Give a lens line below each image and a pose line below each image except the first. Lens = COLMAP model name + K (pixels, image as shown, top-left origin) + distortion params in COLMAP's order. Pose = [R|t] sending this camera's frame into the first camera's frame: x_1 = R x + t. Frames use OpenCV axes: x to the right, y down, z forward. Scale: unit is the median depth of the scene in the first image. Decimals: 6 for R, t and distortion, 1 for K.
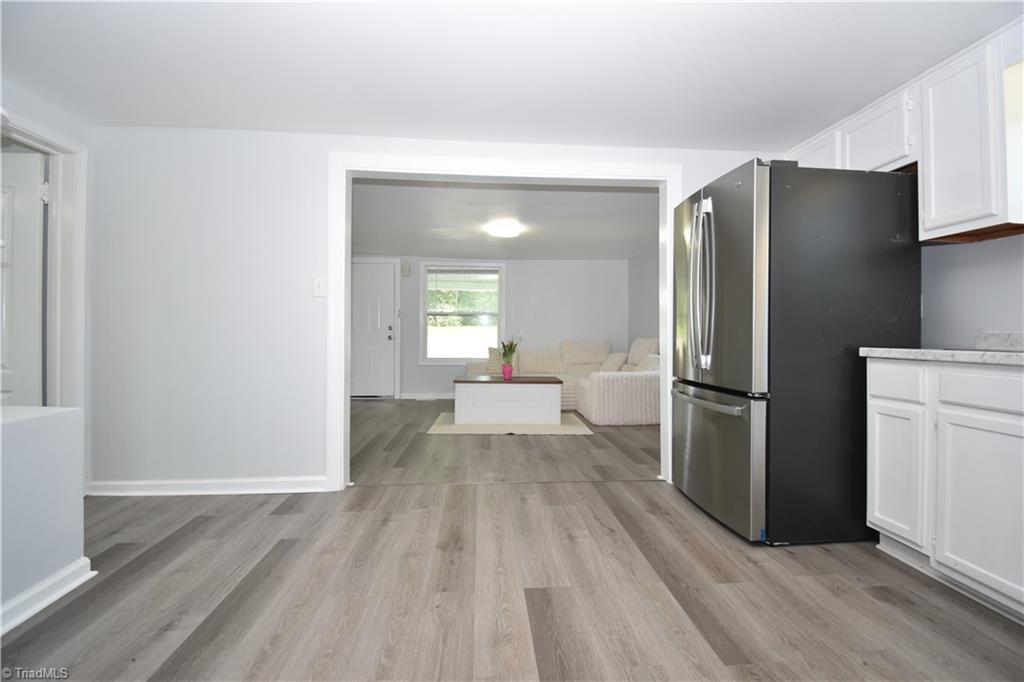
lens RADIAL K [[452.9, 0, 521.8], [0, 452.9, 331.3], [0, 0, 1]] dist [0.013021, -0.019604]
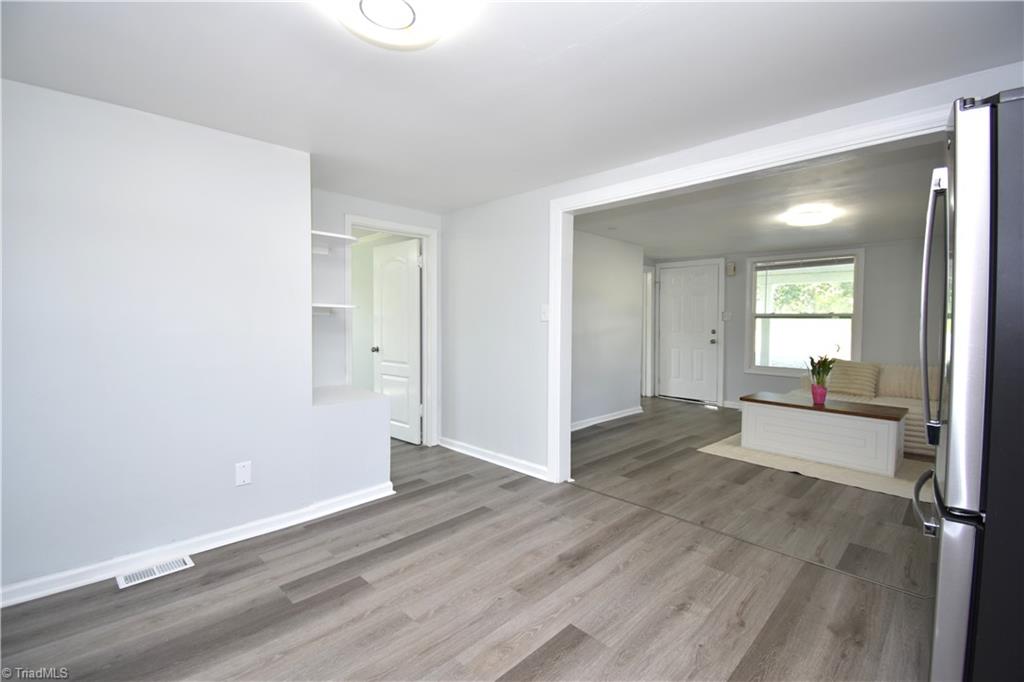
lens RADIAL K [[452.9, 0, 516.8], [0, 452.9, 332.2], [0, 0, 1]] dist [0.013021, -0.019604]
pose [[0.643168, 0.017003, -0.765536, 0.455024], [0.003666, 0.999674, 0.025283, -0.080887], [0.765716, -0.019068, 0.642896, 0.162153]]
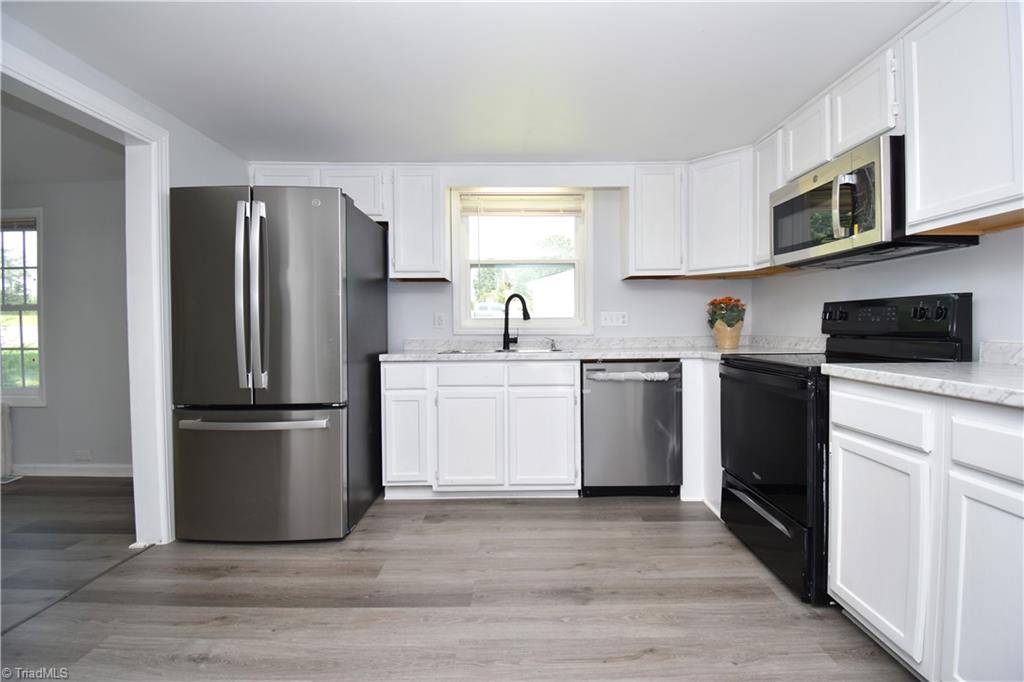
lens RADIAL K [[452.9, 0, 515.8], [0, 452.9, 332.2], [0, 0, 1]] dist [0.013021, -0.019604]
pose [[0.086462, -0.022782, 0.995995, -0.415998], [0.000710, 0.999740, 0.022806, -0.045481], [-0.996255, -0.001265, 0.086456, 0.373407]]
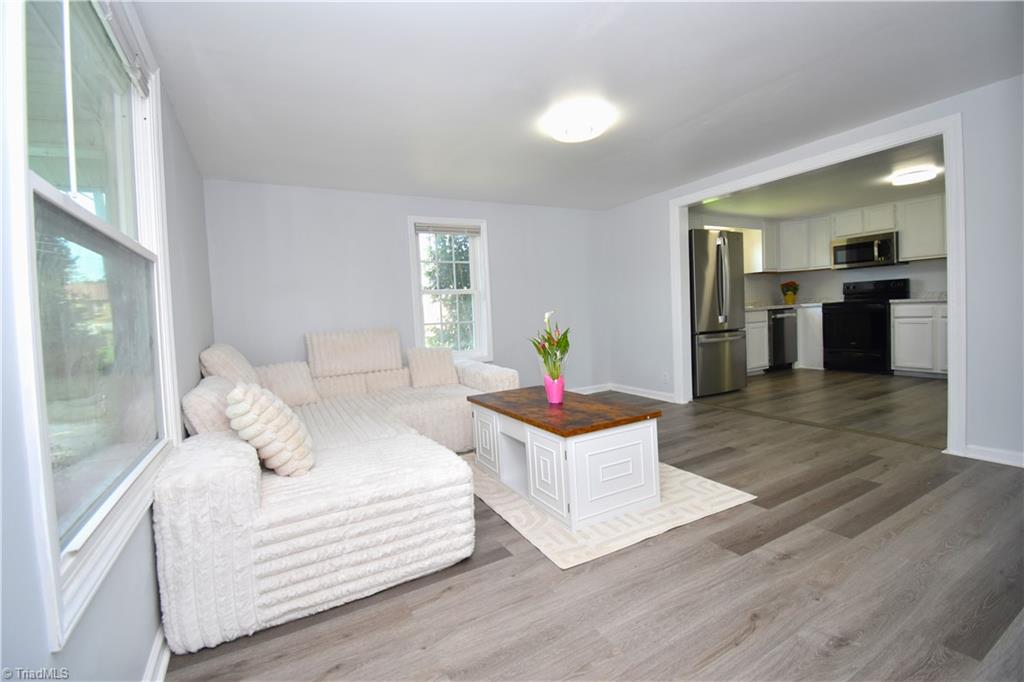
lens RADIAL K [[452.9, 0, 517.1], [0, 452.9, 331.1], [0, 0, 1]] dist [0.013021, -0.019604]
pose [[-0.412613, -0.026008, 0.910535, -0.947609], [0.039219, 0.998158, 0.046283, -0.006702], [-0.910062, 0.054807, -0.410833, 2.421388]]
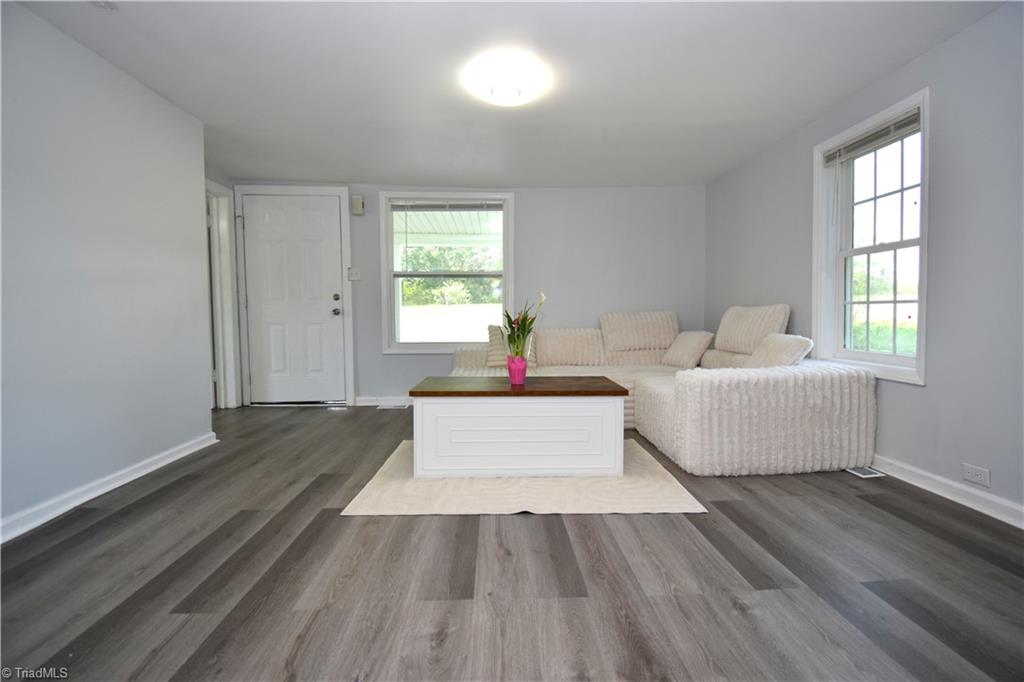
lens RADIAL K [[452.9, 0, 524.1], [0, 452.9, 331.2], [0, 0, 1]] dist [0.013021, -0.019604]
pose [[0.999586, -0.012813, -0.025778, -0.018639], [0.014059, 0.998712, 0.048751, 0.035345], [0.025120, -0.049093, 0.998478, 0.922937]]
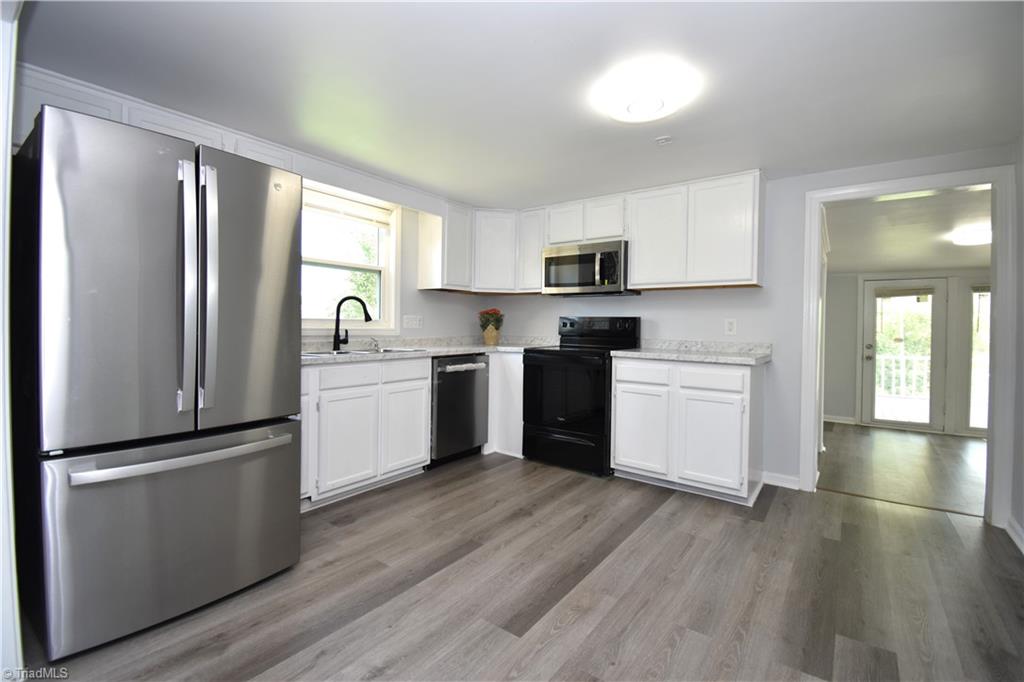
lens RADIAL K [[452.9, 0, 519.4], [0, 452.9, 332.5], [0, 0, 1]] dist [0.013021, -0.019604]
pose [[-0.751907, -0.027440, 0.658698, -0.381669], [-0.023404, 0.999615, 0.014927, -0.049617], [-0.658854, -0.004193, -0.752259, 1.098220]]
